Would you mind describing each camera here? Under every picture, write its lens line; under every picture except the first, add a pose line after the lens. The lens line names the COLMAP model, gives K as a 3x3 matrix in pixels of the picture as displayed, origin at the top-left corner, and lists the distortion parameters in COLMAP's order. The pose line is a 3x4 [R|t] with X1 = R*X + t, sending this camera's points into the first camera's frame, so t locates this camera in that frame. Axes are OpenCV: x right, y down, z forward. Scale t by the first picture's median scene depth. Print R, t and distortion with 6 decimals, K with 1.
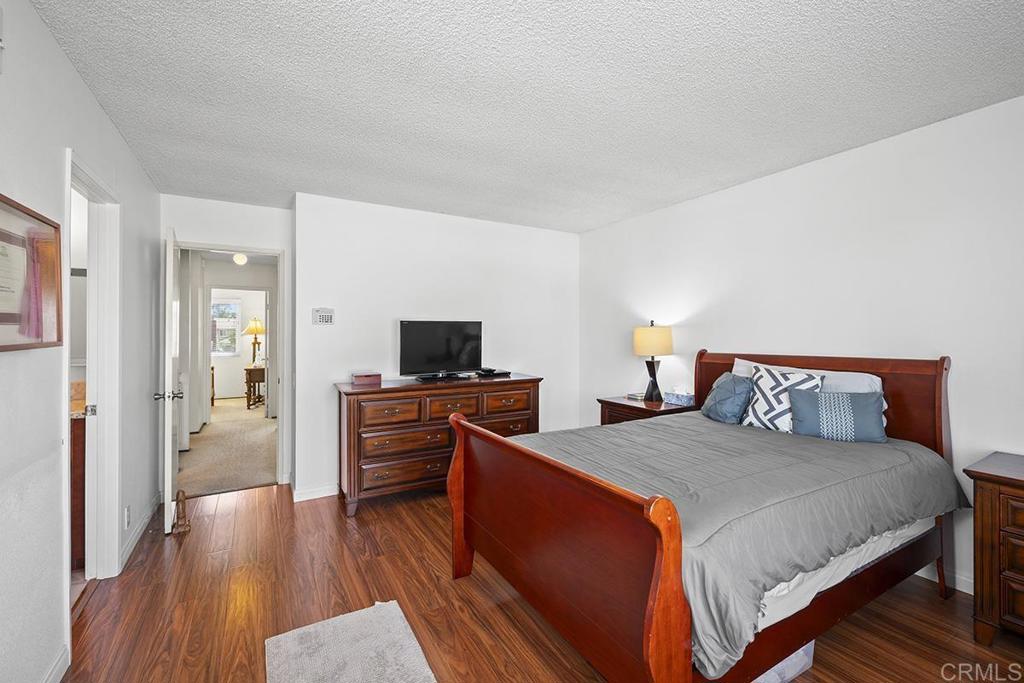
lens RADIAL K [[442.4, 0, 514.3], [0, 442.4, 337.1], [0, 0, 1]] dist [0.004594, 0.000155]
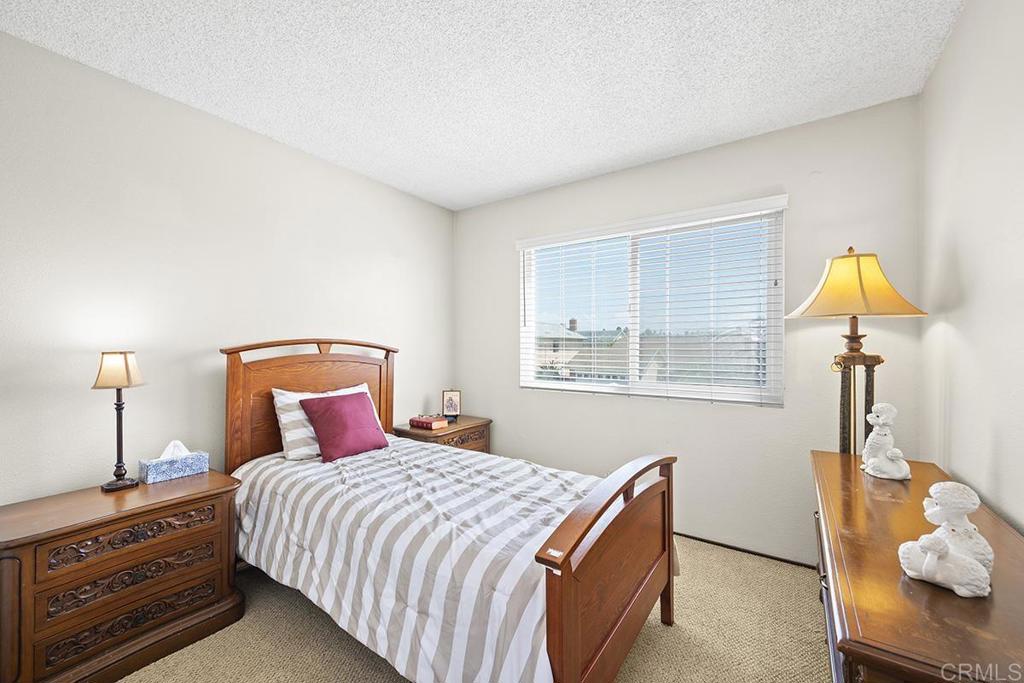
lens RADIAL K [[411.1, 0, 512.7], [0, 411.1, 341.6], [0, 0, 1]] dist [0.001760, 0.000156]
pose [[0.431786, -0.006475, -0.901953, -0.473547], [0.002647, 0.999979, -0.005912, 0.004912], [0.901972, 0.000165, 0.431794, 0.761200]]
